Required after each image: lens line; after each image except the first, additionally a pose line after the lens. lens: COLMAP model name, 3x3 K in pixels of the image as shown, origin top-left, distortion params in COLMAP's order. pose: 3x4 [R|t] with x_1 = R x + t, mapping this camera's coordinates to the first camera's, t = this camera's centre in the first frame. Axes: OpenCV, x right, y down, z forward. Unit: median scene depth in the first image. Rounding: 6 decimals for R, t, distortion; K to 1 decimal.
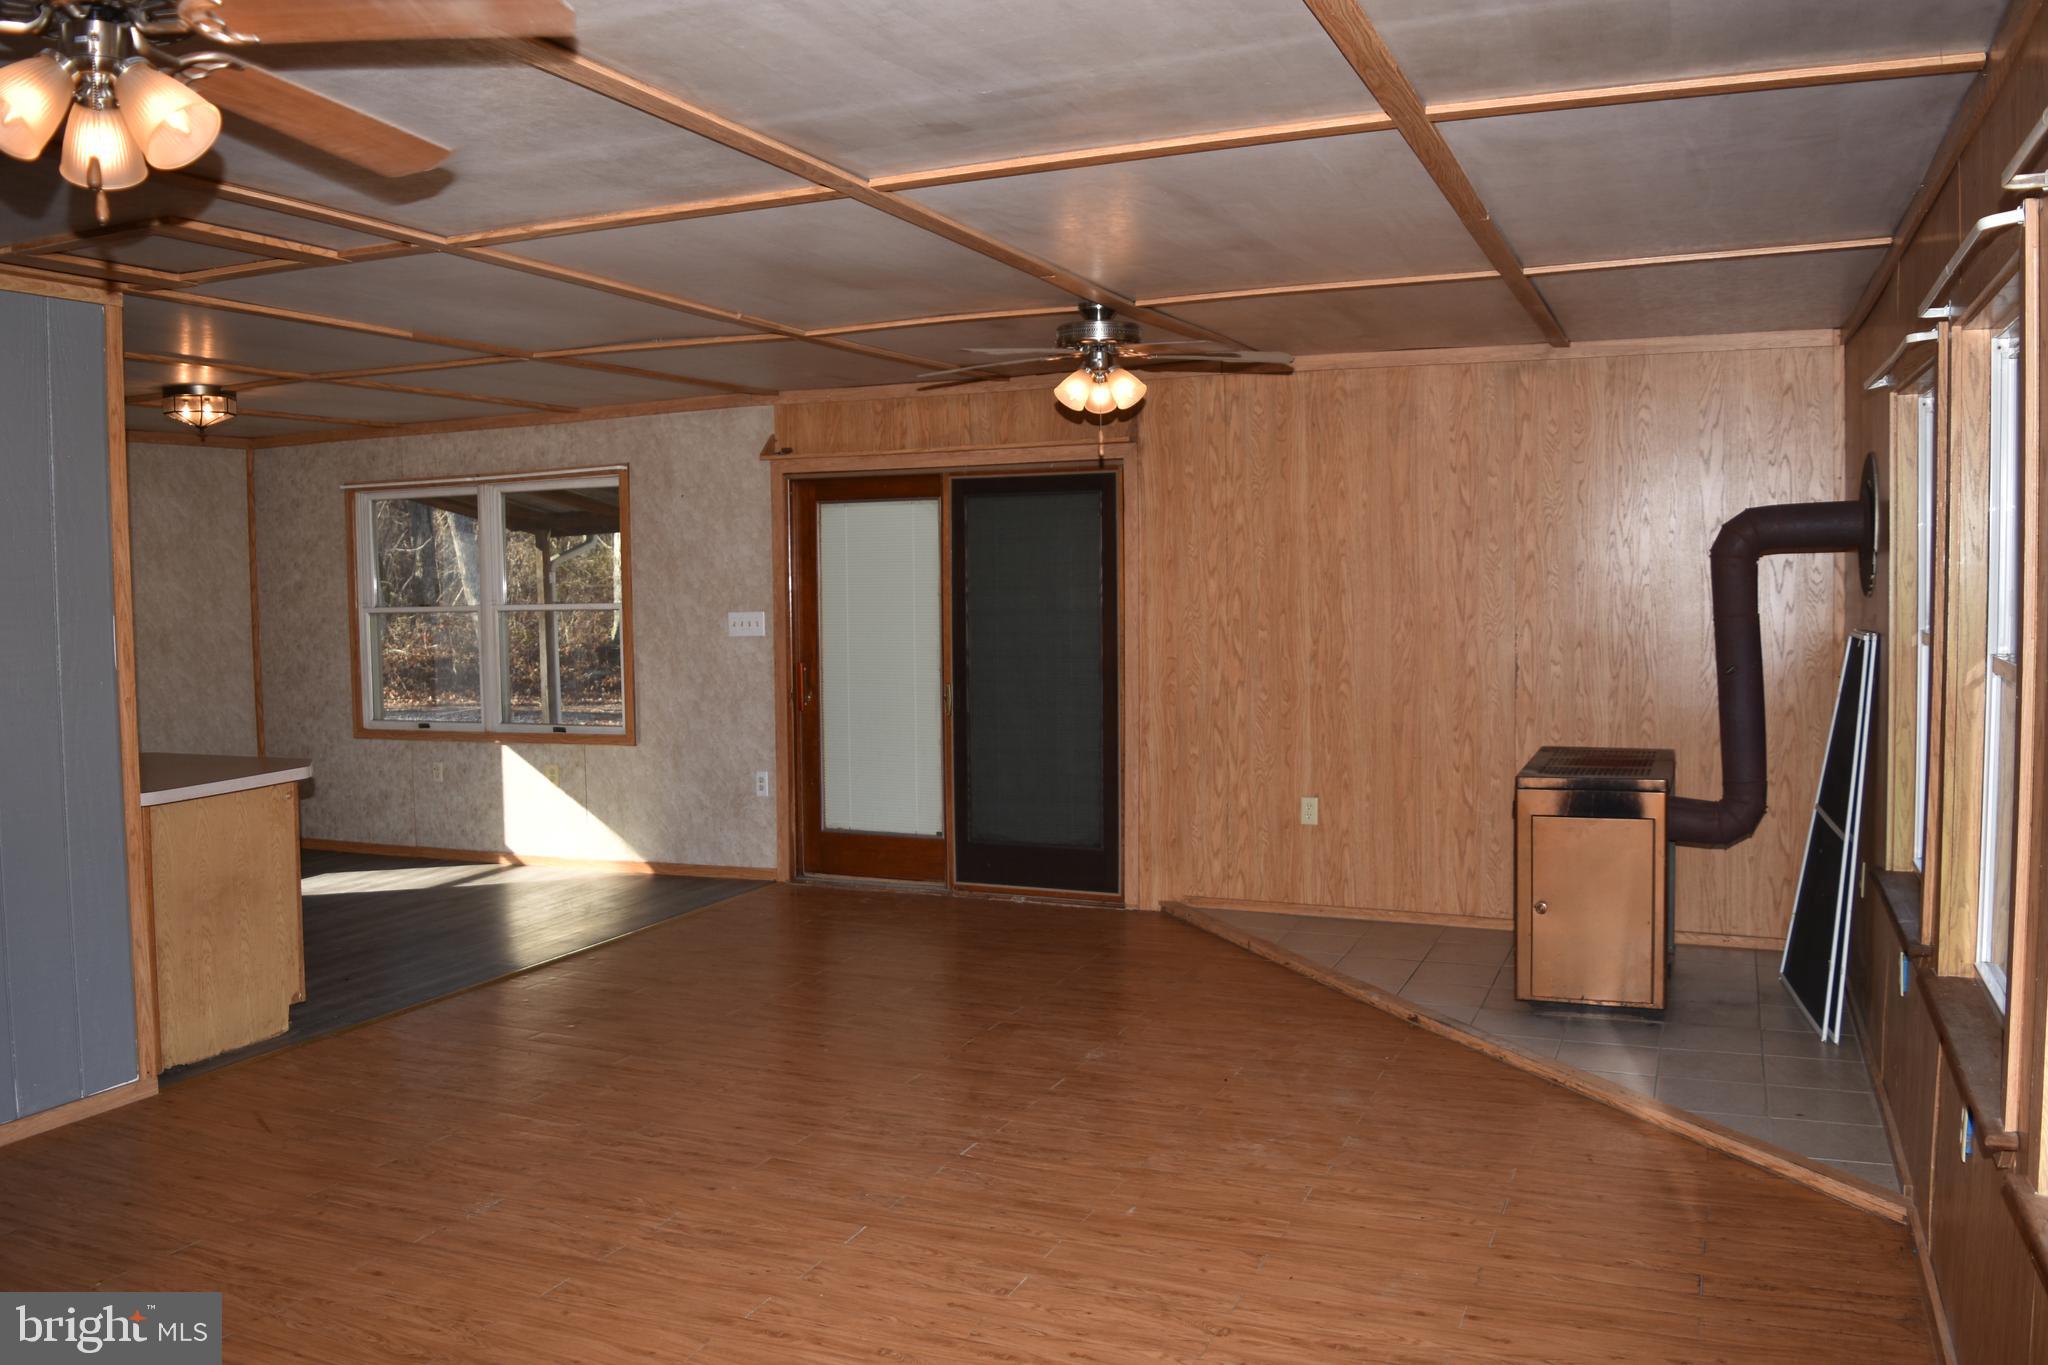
lens RADIAL K [[1602.3, 0, 1018.8], [0, 1602.3, 679.3], [0, 0, 1]] dist [-0.096153, 0.023774]
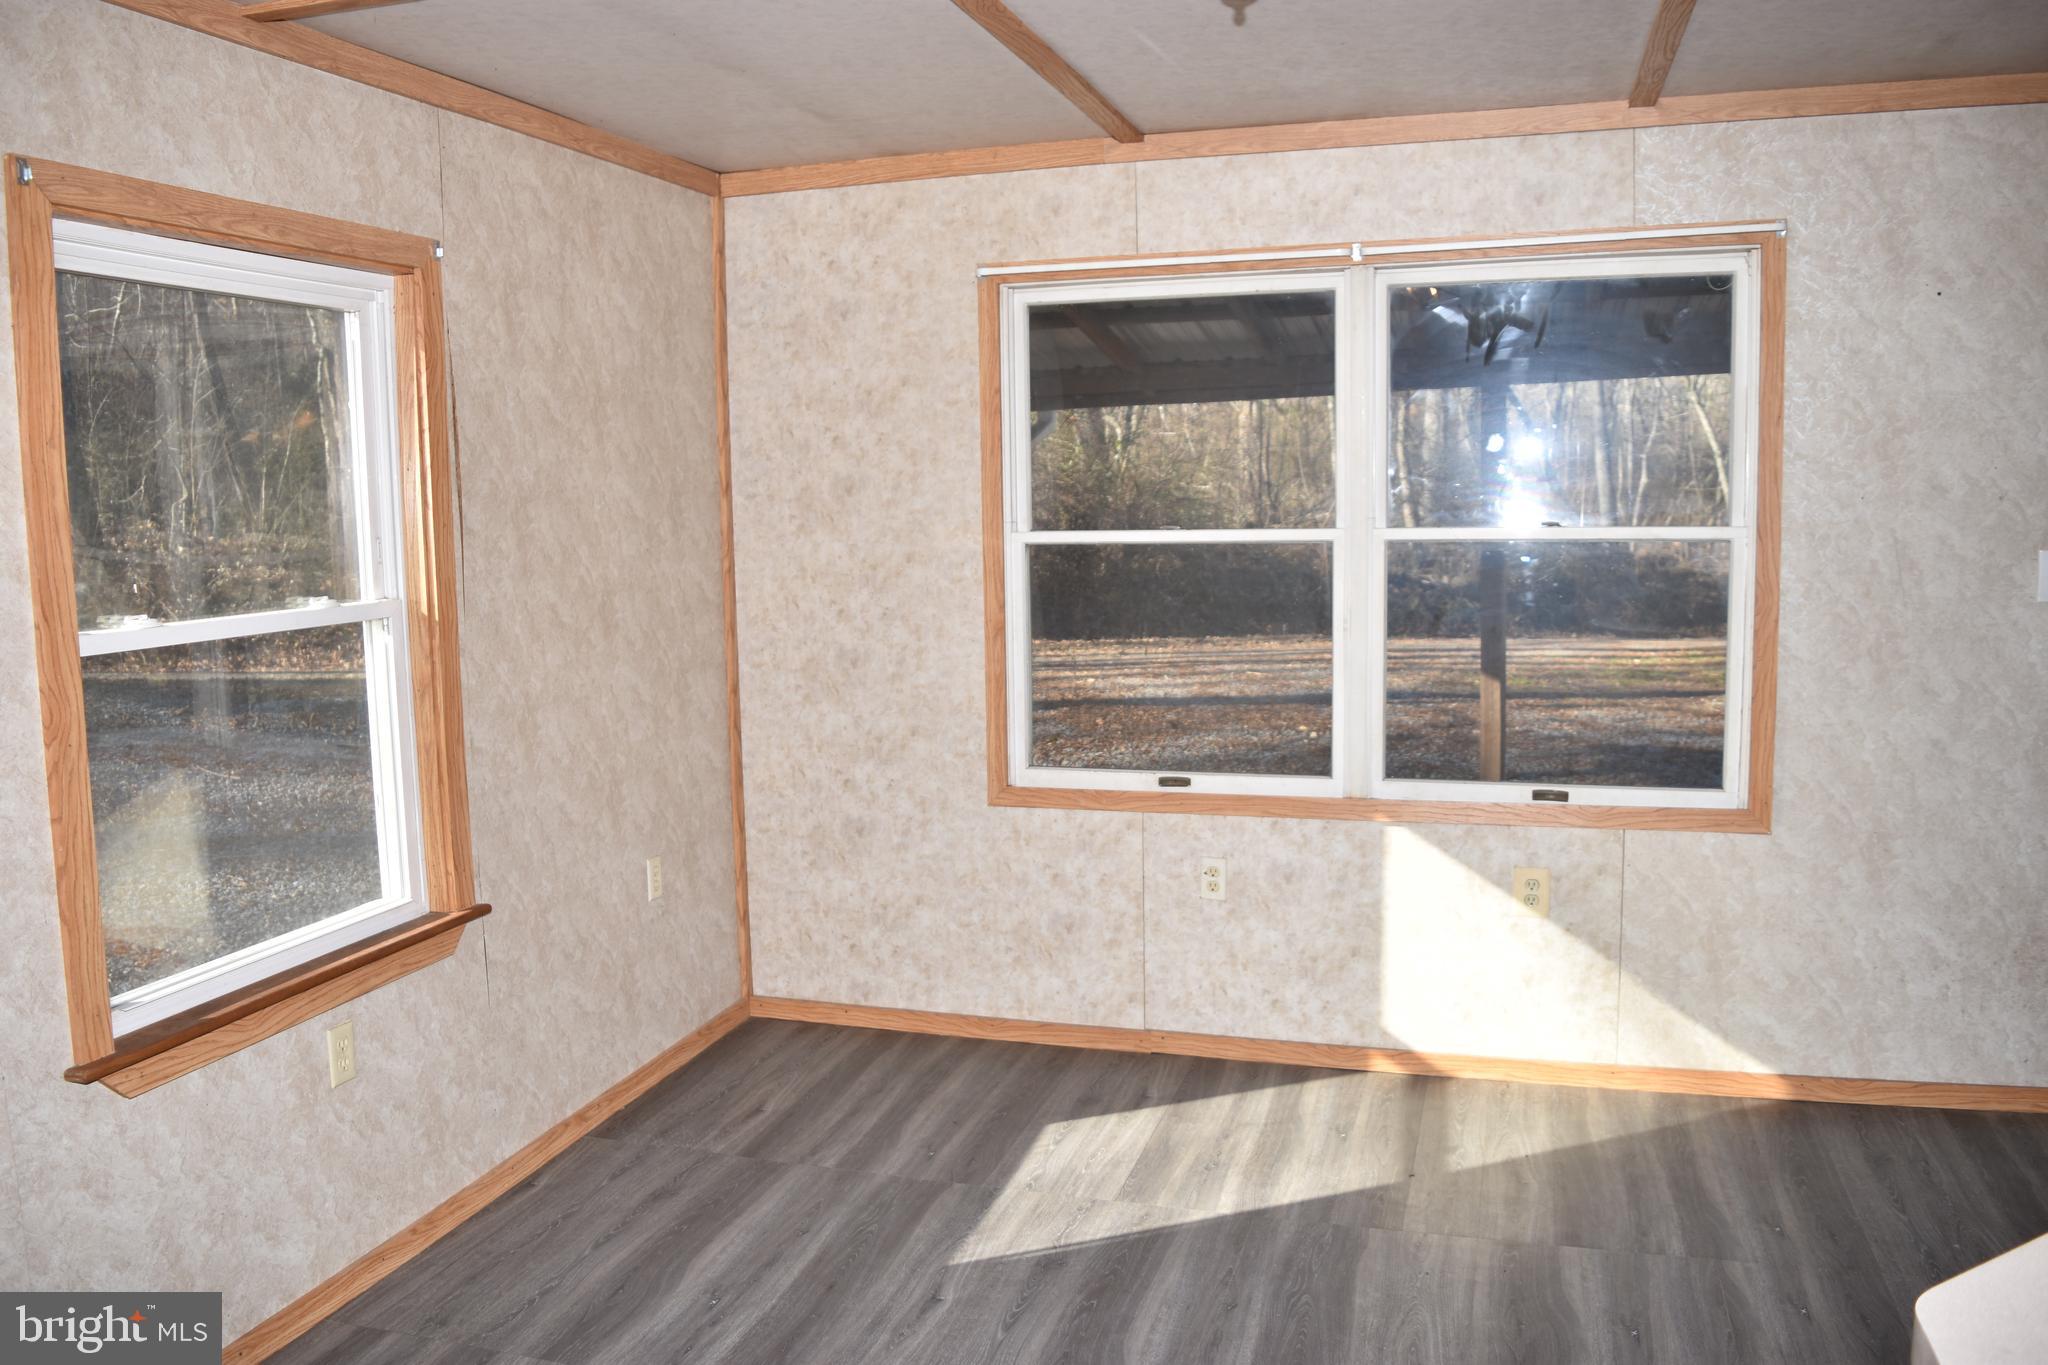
lens RADIAL K [[1602.3, 0, 1019.8], [0, 1602.3, 679.2], [0, 0, 1]] dist [-0.096153, 0.023774]
pose [[0.994553, -0.010871, 0.103667, -0.586947], [0.005557, 0.998662, 0.051407, -0.032778], [-0.104087, -0.050550, 0.993283, 0.658201]]
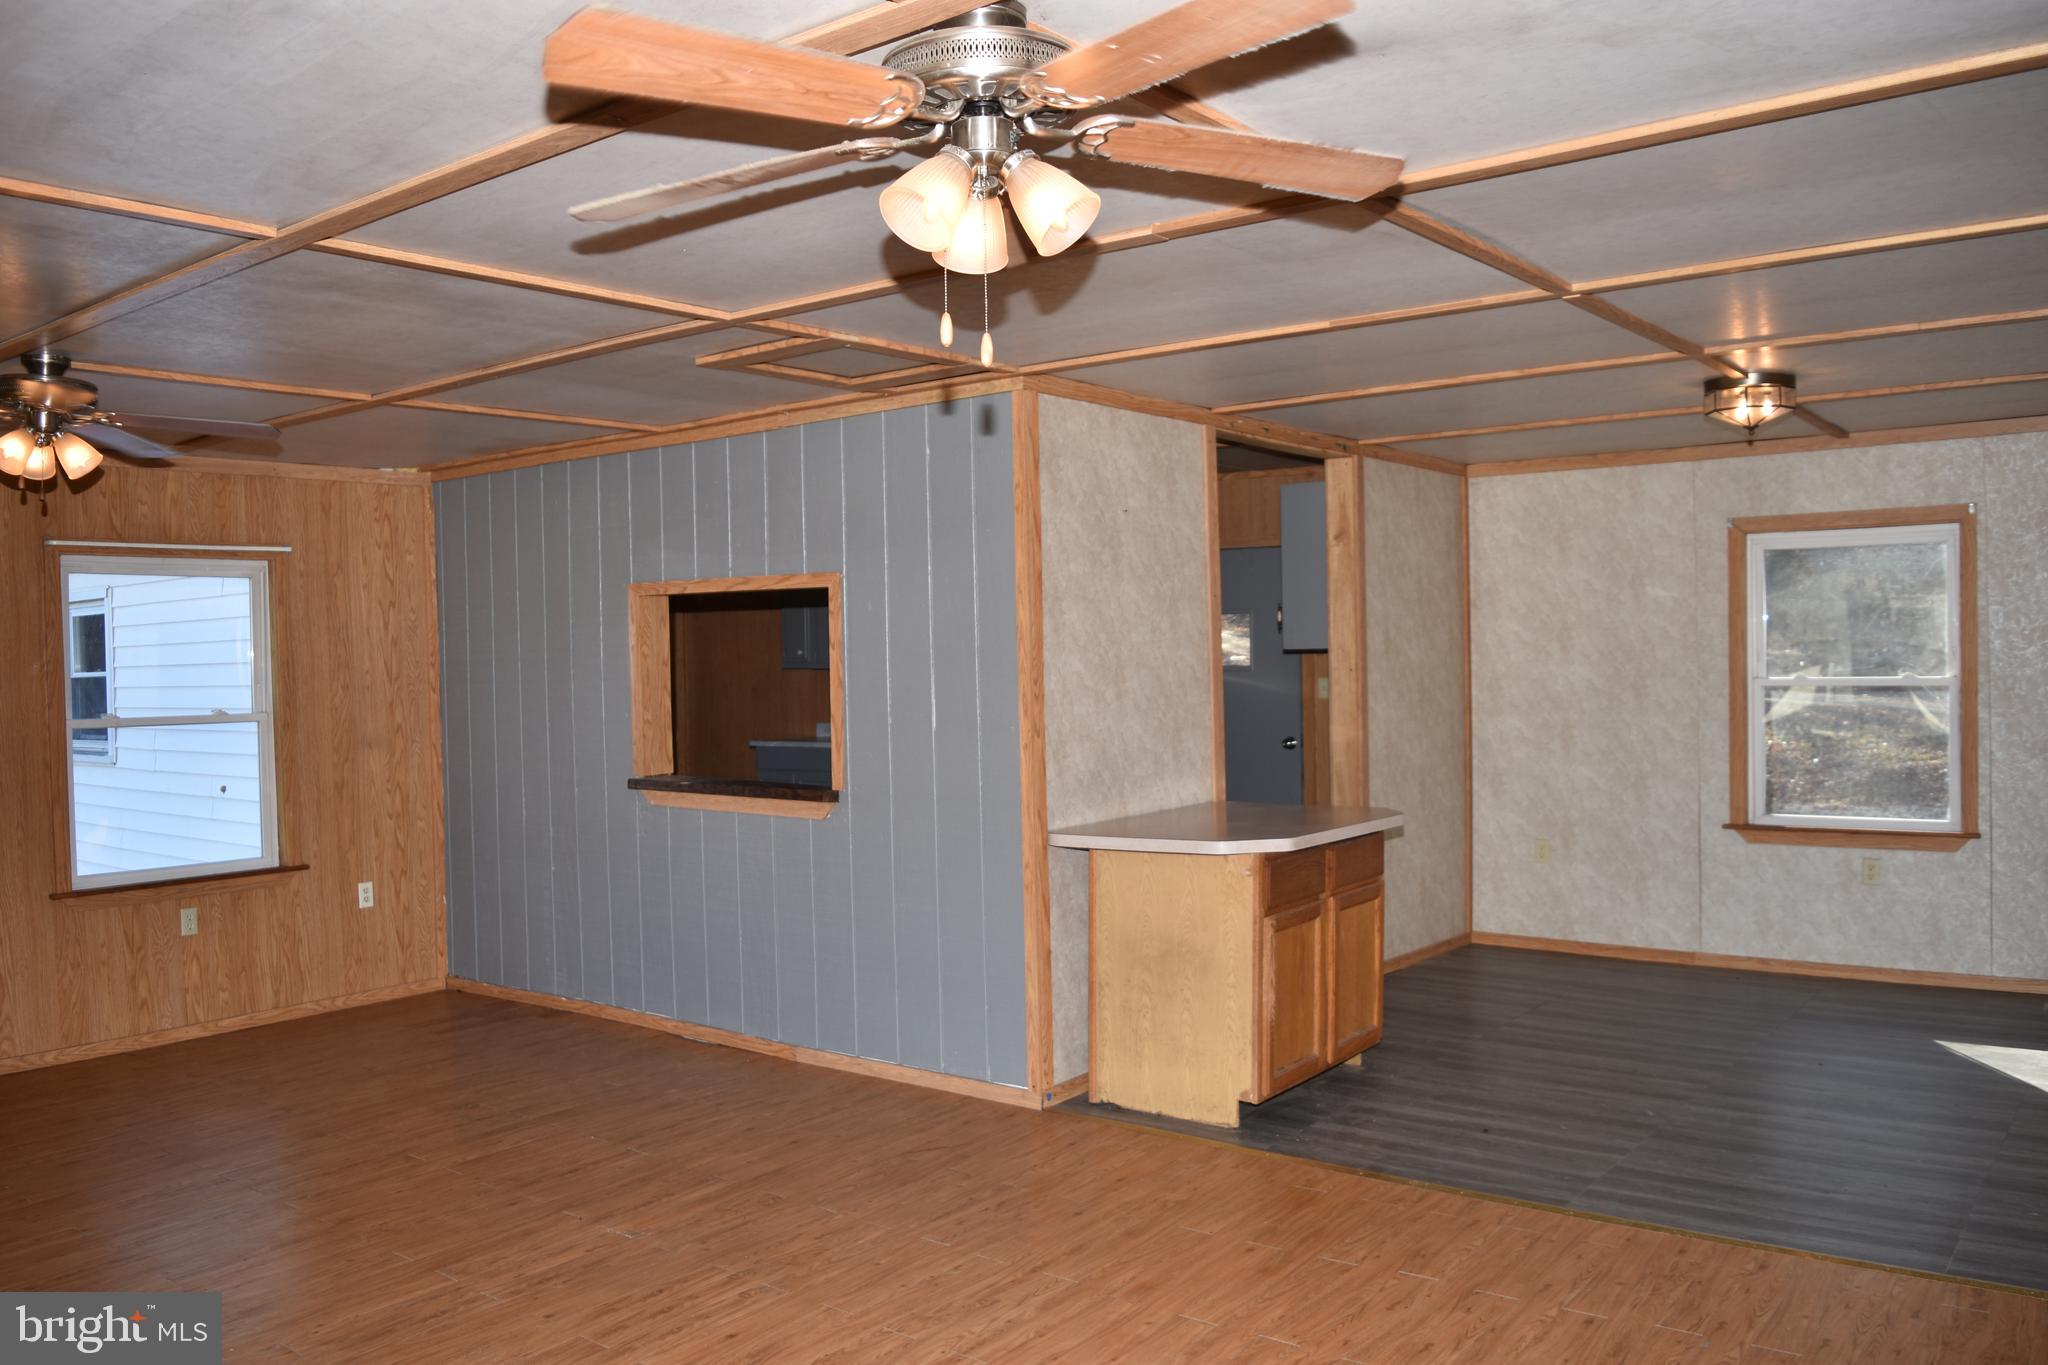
lens RADIAL K [[1602.3, 0, 1017.5], [0, 1602.3, 677.8], [0, 0, 1]] dist [-0.096153, 0.023774]
pose [[-0.254340, 0.038924, -0.966331, 0.336460], [-0.037104, 0.998061, 0.049968, -0.058596], [0.966403, 0.048563, -0.252402, 0.823161]]
